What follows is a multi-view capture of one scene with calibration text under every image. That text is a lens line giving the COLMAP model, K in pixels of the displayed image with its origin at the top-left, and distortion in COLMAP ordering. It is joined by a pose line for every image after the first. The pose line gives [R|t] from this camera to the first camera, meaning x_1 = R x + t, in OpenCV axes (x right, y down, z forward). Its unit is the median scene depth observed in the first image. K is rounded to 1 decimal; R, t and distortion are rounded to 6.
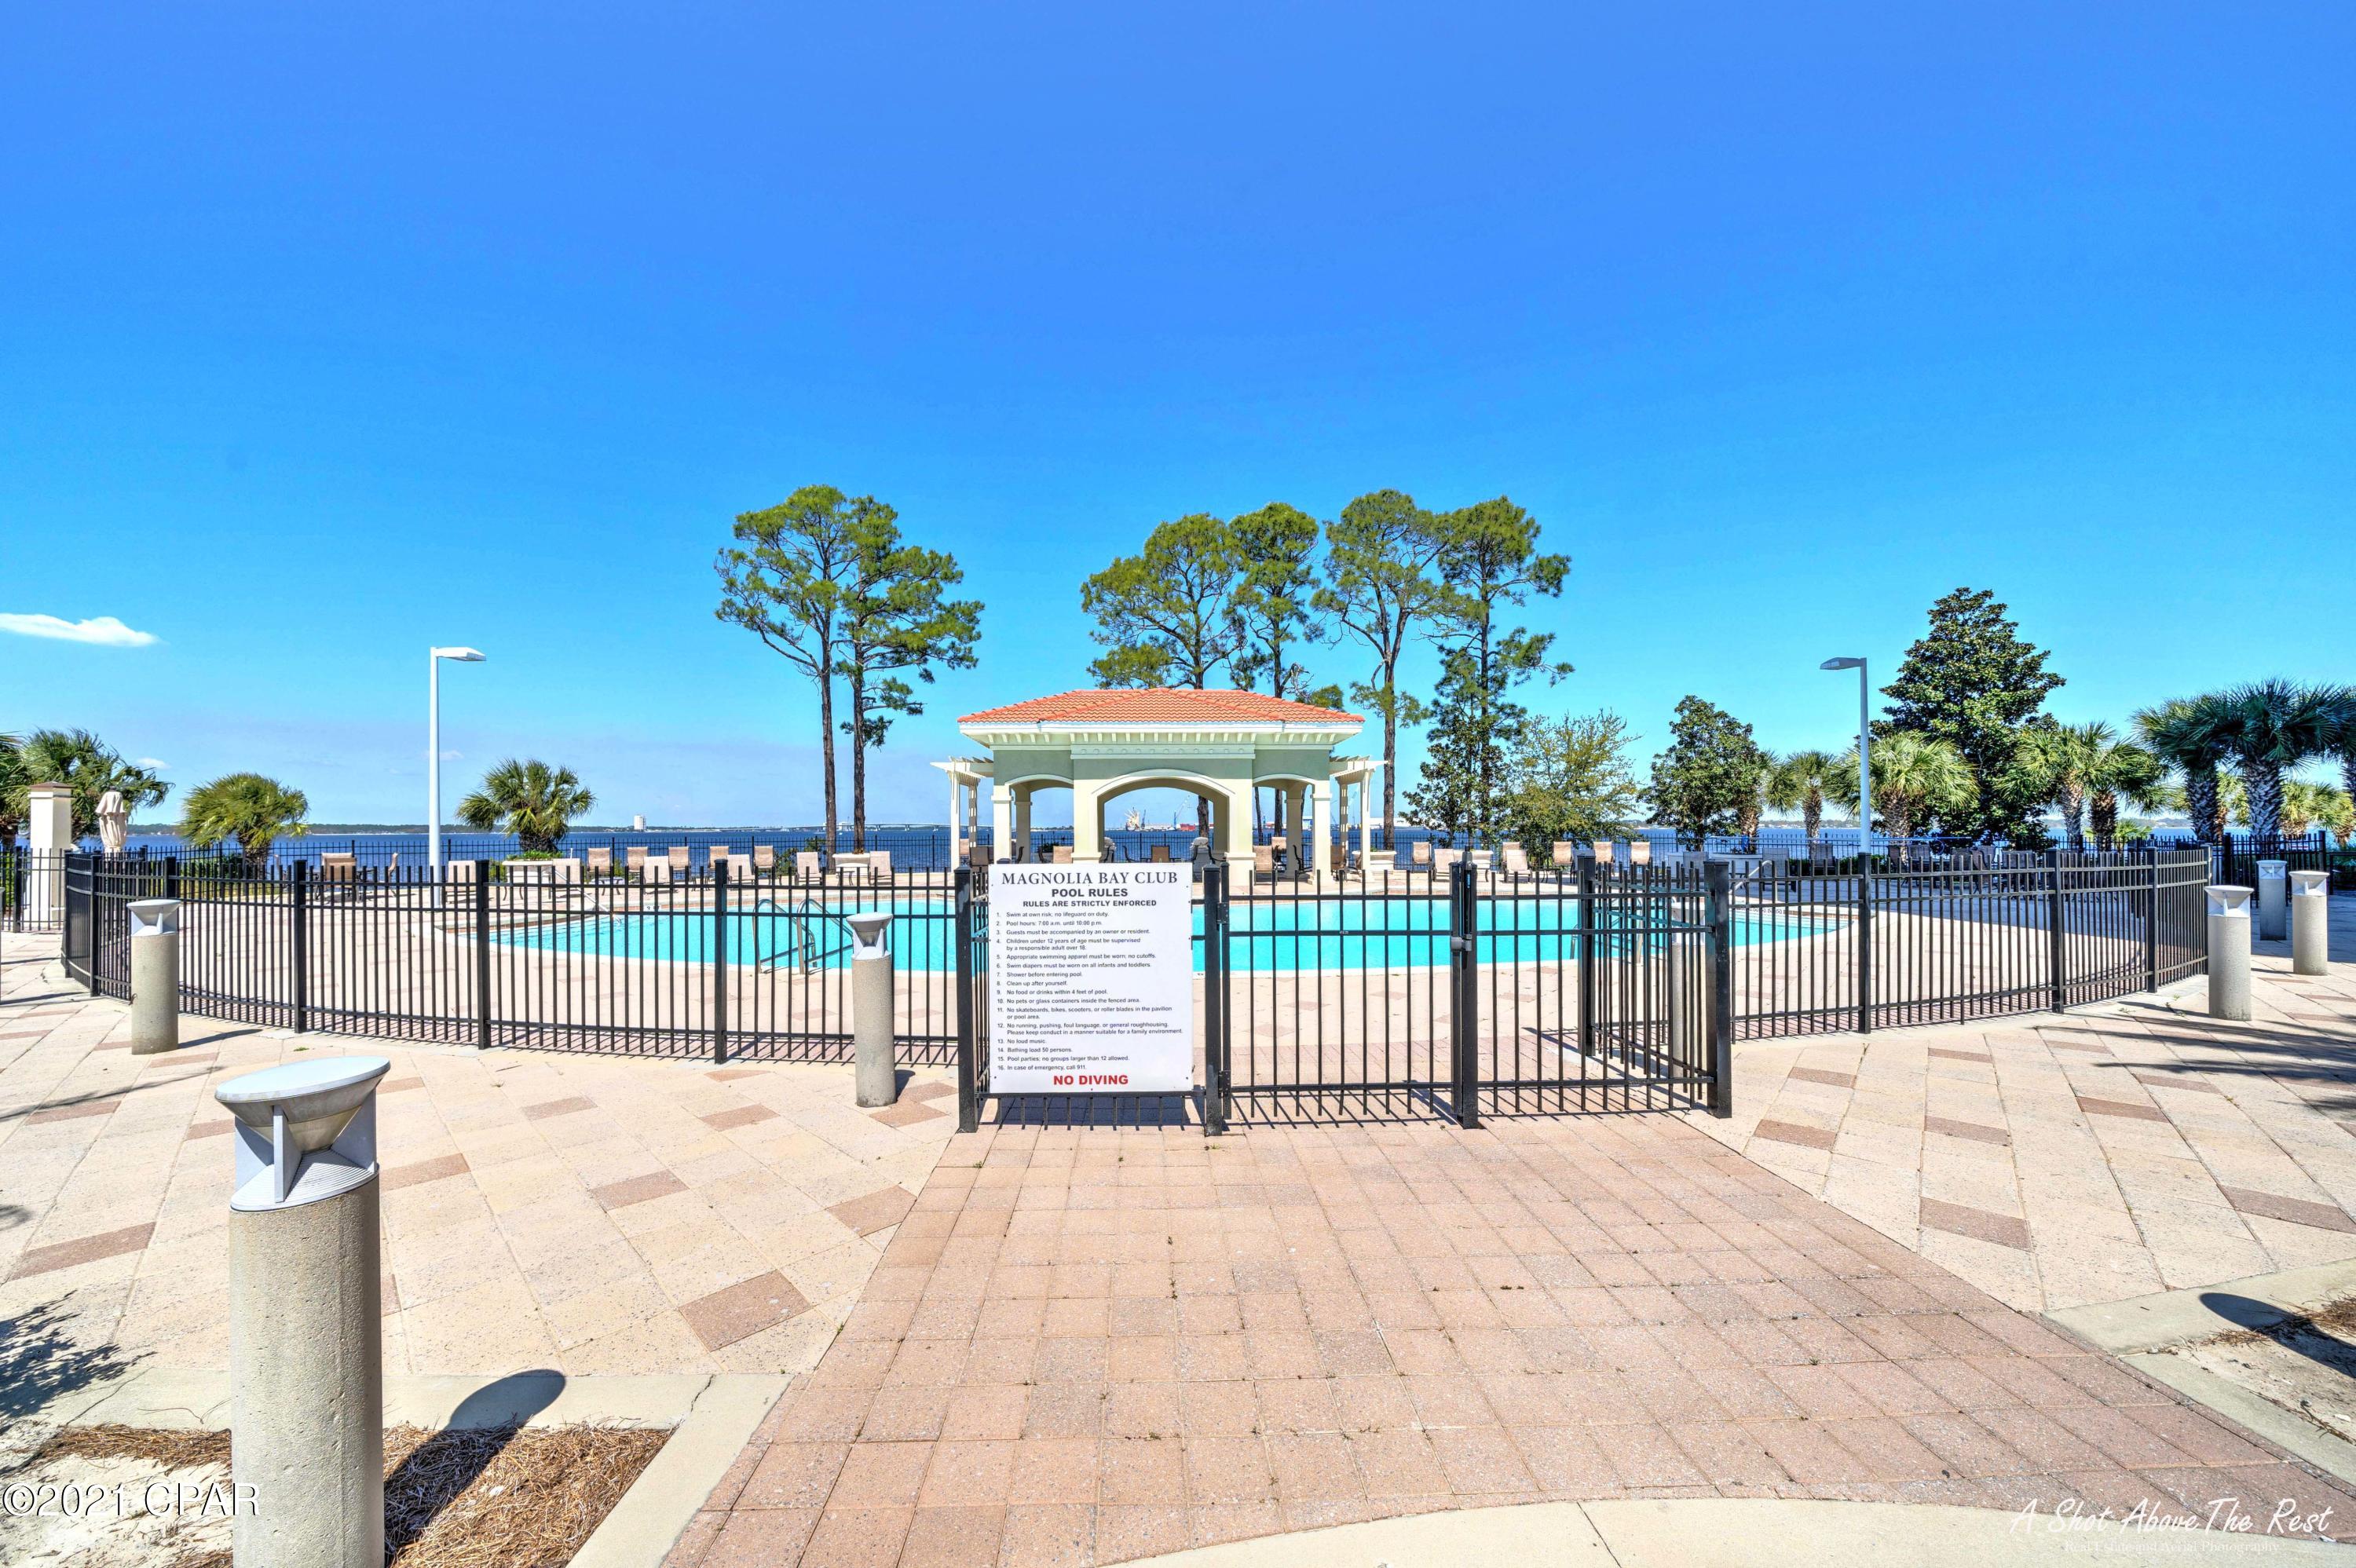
lens RADIAL K [[878.9, 0, 1180.9], [0, 878.9, 814.5], [0, 0, 1]] dist [-0.001076, 0.000125]
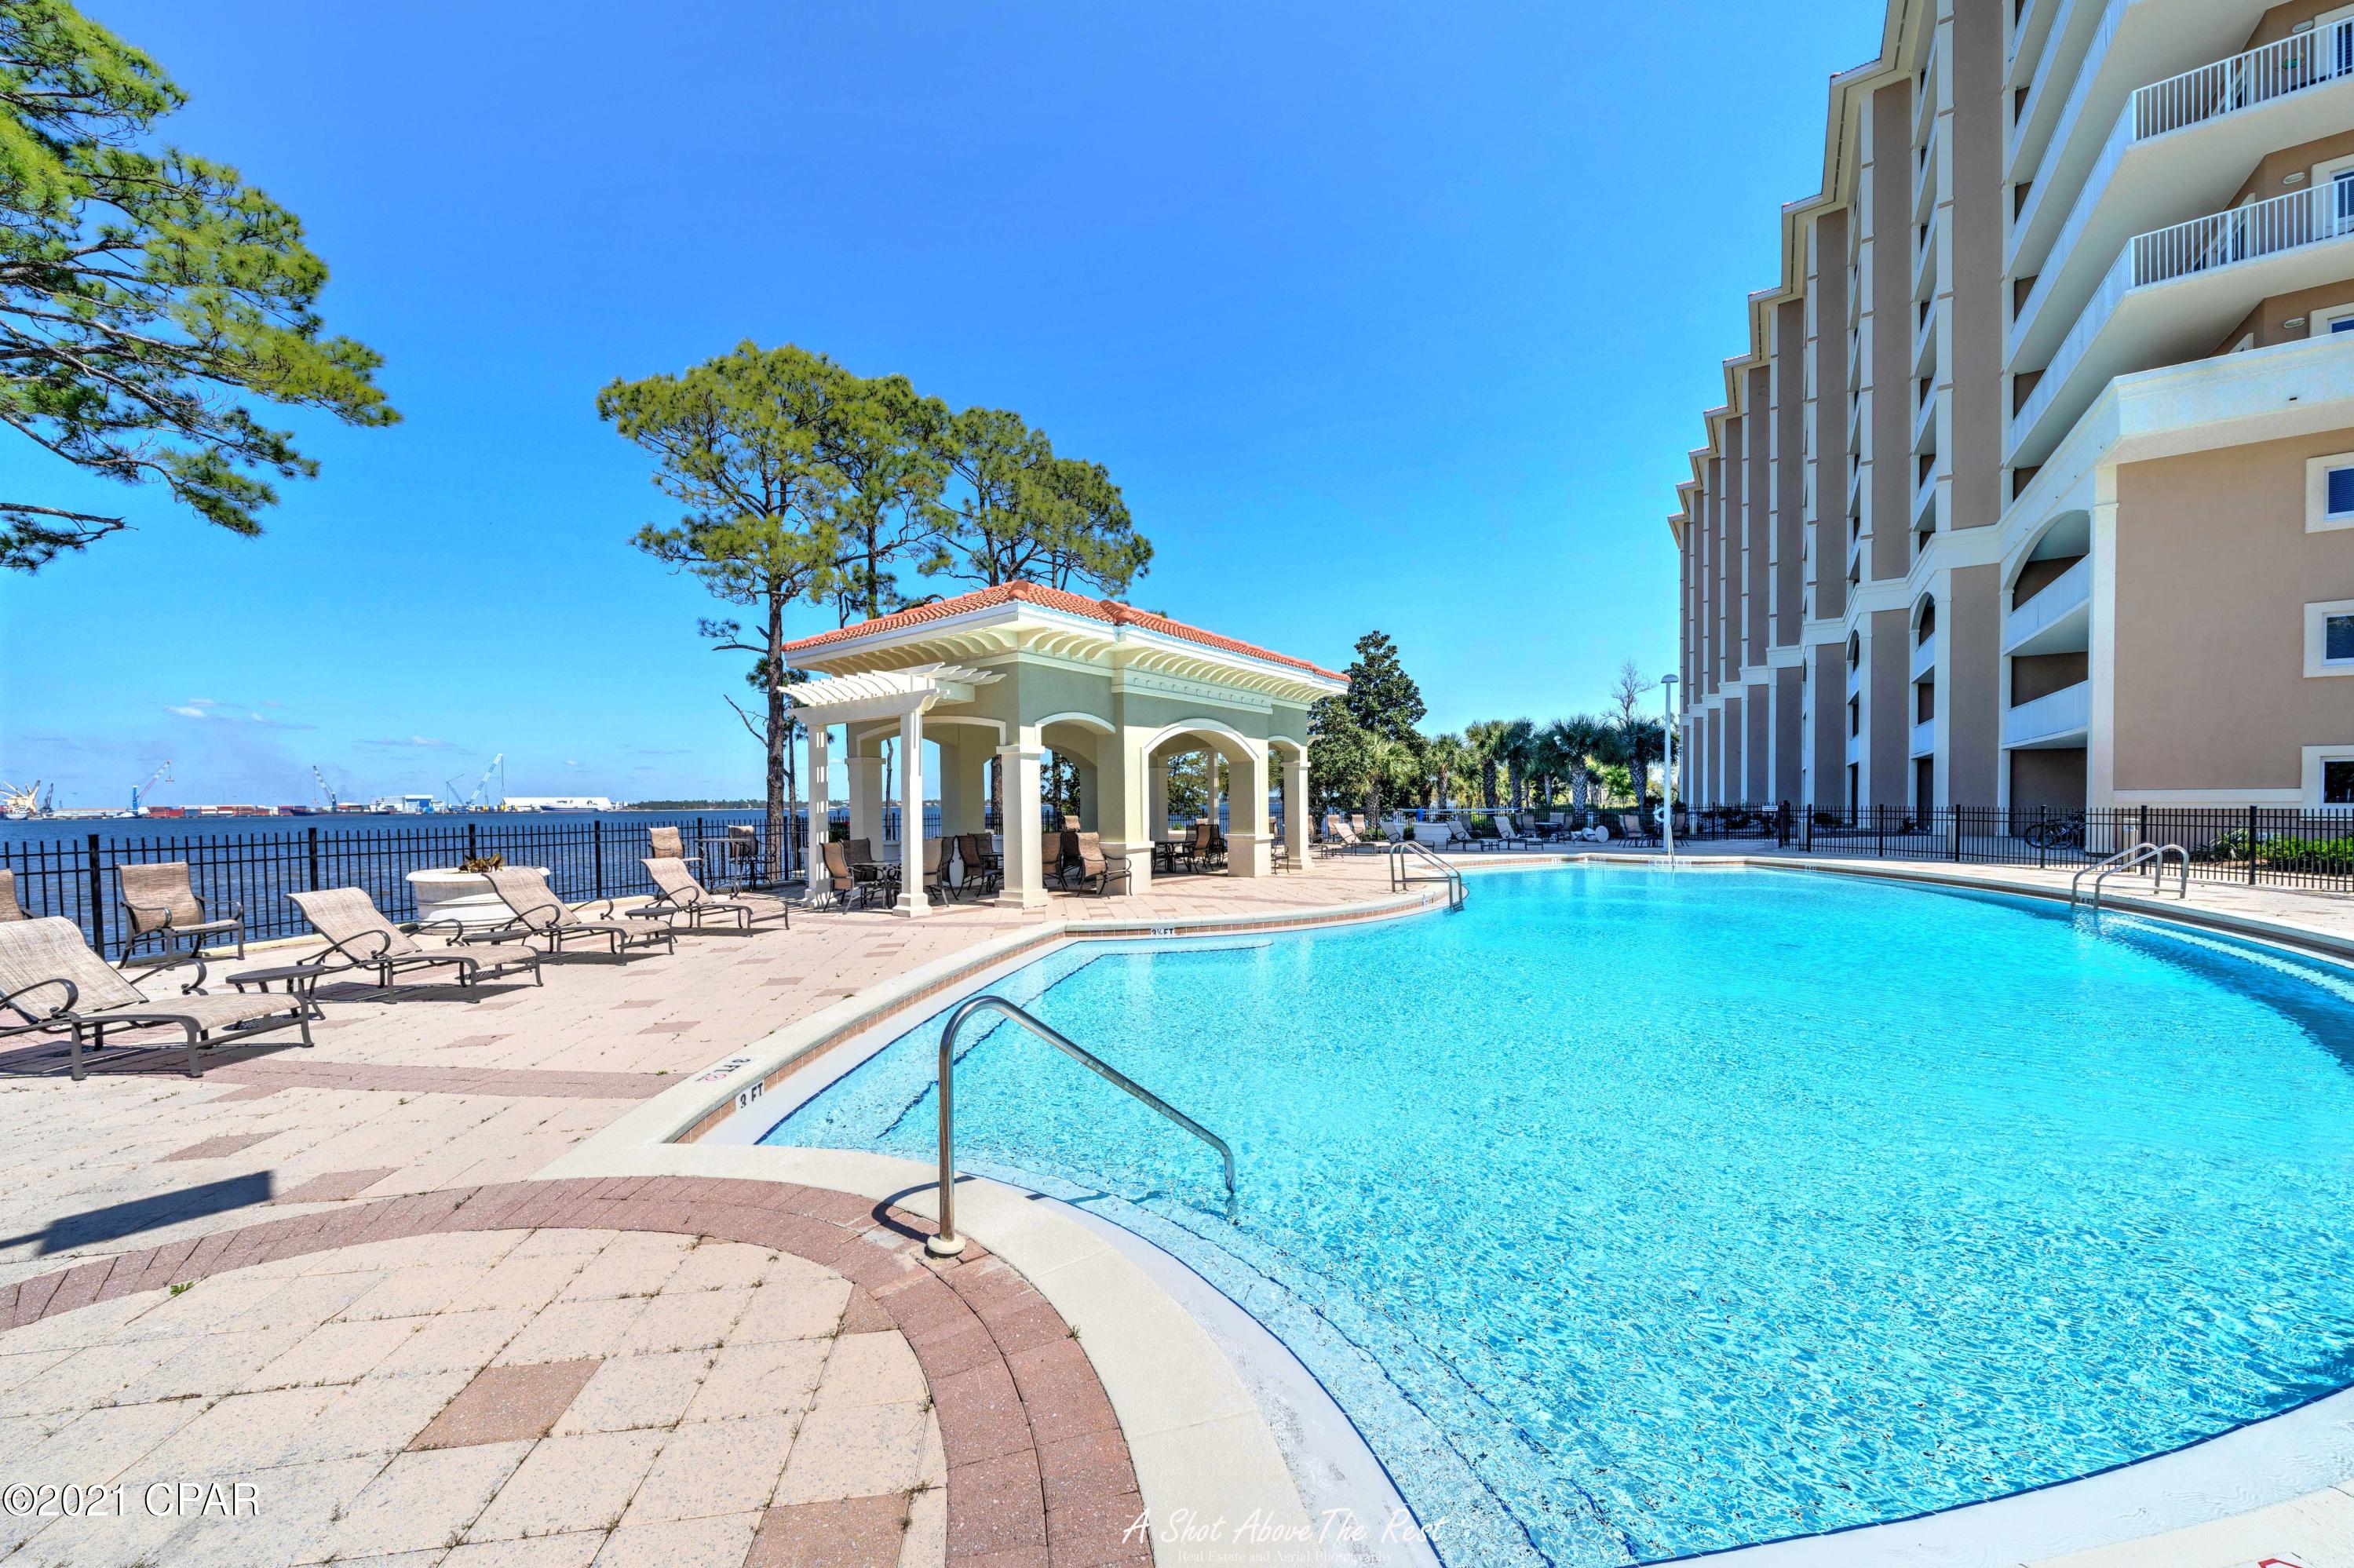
lens RADIAL K [[878.2, 0, 1179.9], [0, 878.2, 814.5], [0, 0, 1]] dist [-0.001076, 0.000125]
pose [[0.633670, -0.009280, 0.773548, -0.477882], [-0.005877, 0.999841, 0.016809, 0.010358], [-0.773581, -0.015198, 0.633515, 0.475817]]
